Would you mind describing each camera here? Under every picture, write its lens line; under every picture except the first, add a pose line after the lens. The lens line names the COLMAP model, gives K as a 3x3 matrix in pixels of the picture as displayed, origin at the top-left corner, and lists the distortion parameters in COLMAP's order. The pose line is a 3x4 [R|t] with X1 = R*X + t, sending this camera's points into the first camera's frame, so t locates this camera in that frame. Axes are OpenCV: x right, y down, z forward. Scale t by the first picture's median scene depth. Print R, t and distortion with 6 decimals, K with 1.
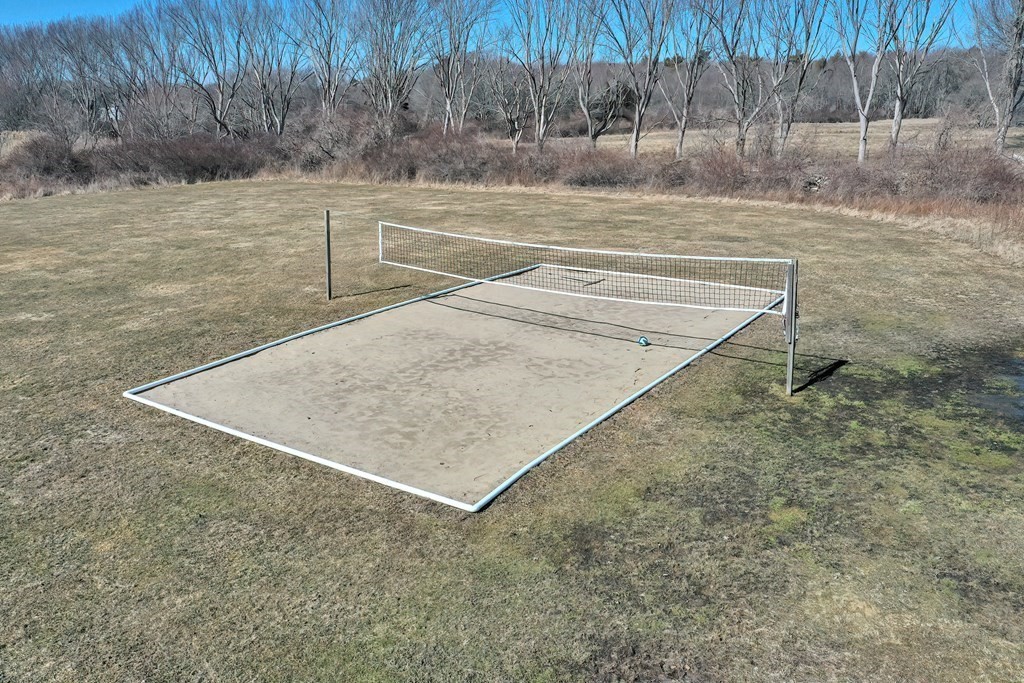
lens RADIAL K [[801.0, 0, 512.0], [0, 801.0, 341.5], [0, 0, 1]] dist [0.001383, 0.007152]
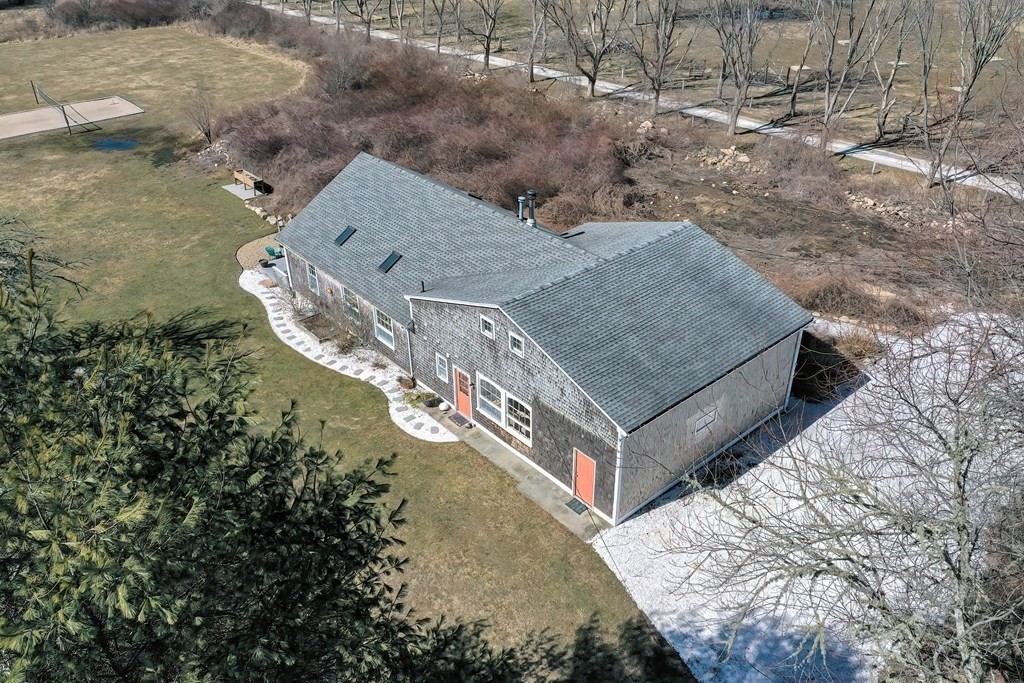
lens RADIAL K [[801.0, 0, 512.0], [0, 801.0, 341.5], [0, 0, 1]] dist [0.001383, 0.007152]
pose [[0.963677, 0.134485, -0.230737, 1.144735], [-0.070353, 0.961277, 0.266451, -0.056135], [0.257636, -0.240540, 0.935823, -0.855082]]
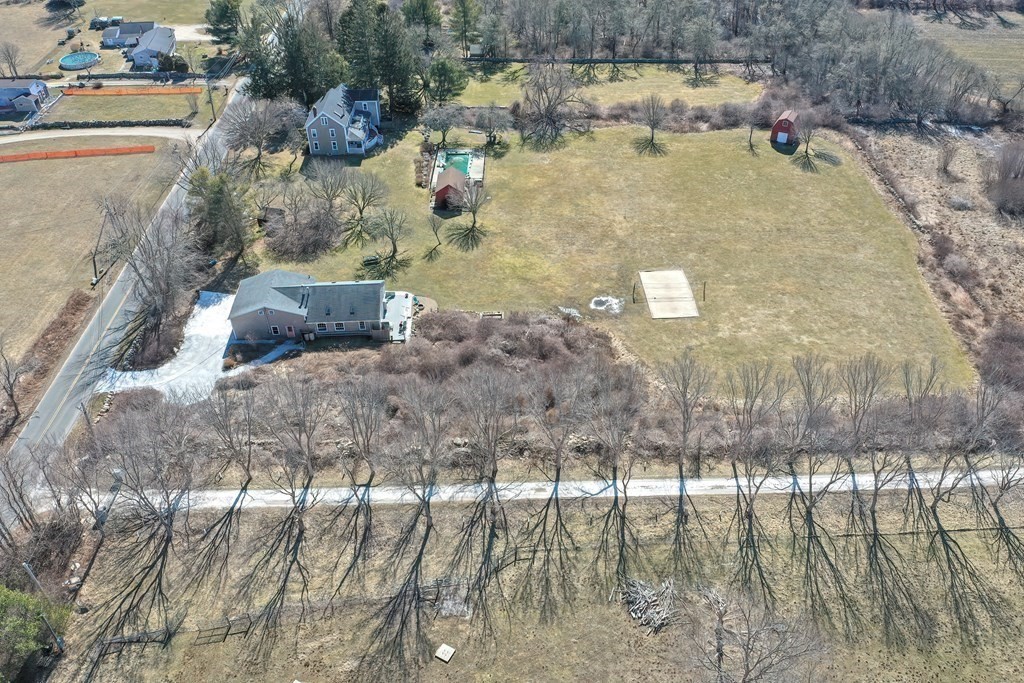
lens RADIAL K [[801.0, 0, 512.0], [0, 801.0, 341.5], [0, 0, 1]] dist [0.001383, 0.007152]
pose [[-0.795471, 0.391029, -0.462950, 1.661438], [-0.170547, 0.588617, 0.790218, -1.876785], [0.581498, 0.707550, -0.401538, 1.207788]]
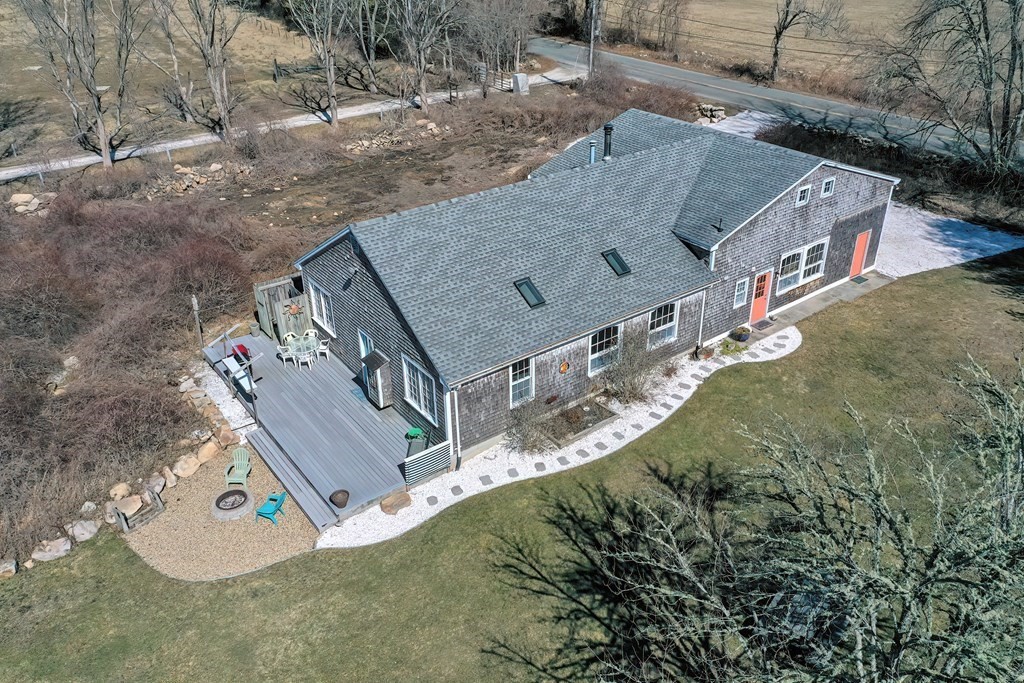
lens RADIAL K [[801.0, 0, 512.0], [0, 801.0, 341.5], [0, 0, 1]] dist [0.001383, 0.007152]
pose [[0.338467, -0.465301, 0.817884, 0.407802], [0.282856, 0.879297, 0.383184, -0.109598], [-0.897459, 0.101648, 0.429226, -0.400475]]
